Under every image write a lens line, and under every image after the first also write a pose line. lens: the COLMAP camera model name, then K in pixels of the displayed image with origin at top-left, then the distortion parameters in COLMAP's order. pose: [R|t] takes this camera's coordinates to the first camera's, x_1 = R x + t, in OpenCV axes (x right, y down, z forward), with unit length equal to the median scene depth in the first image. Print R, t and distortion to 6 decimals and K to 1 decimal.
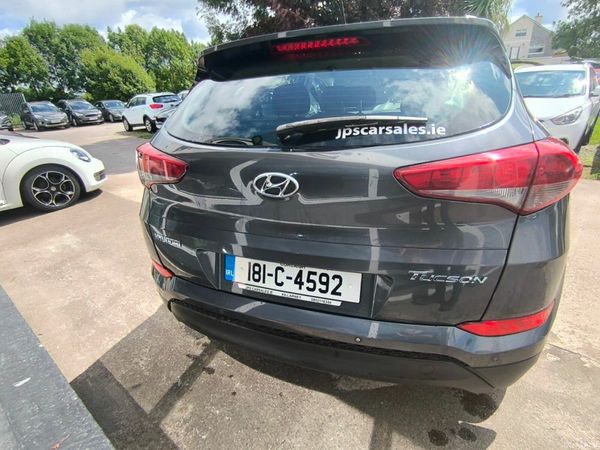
lens RADIAL K [[326.8, 0, 299.8], [0, 326.8, 238.0], [0, 0, 1]] dist [0.041166, -0.028998]
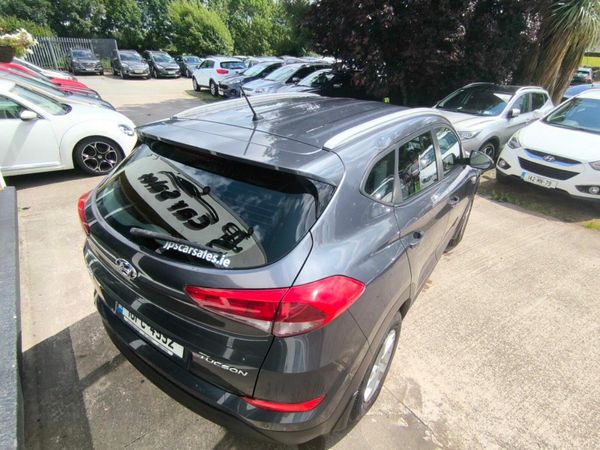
lens RADIAL K [[326.8, 0, 299.8], [0, 326.8, 238.0], [0, 0, 1]] dist [0.041166, -0.028998]
pose [[0.969295, 0.191036, -0.154830, 0.044042], [-0.175669, 0.978549, 0.107624, -0.029592], [0.172069, -0.077121, 0.982061, -0.011717]]
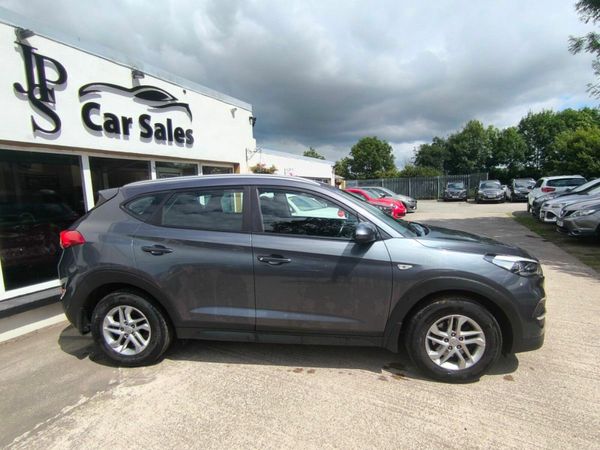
lens RADIAL K [[326.8, 0, 299.8], [0, 326.8, 238.0], [0, 0, 1]] dist [0.041166, -0.028998]
pose [[0.256128, 0.184913, -0.948792, 0.210589], [-0.368947, 0.925927, 0.080858, -0.064431], [0.893463, 0.329344, 0.305379, 0.097817]]
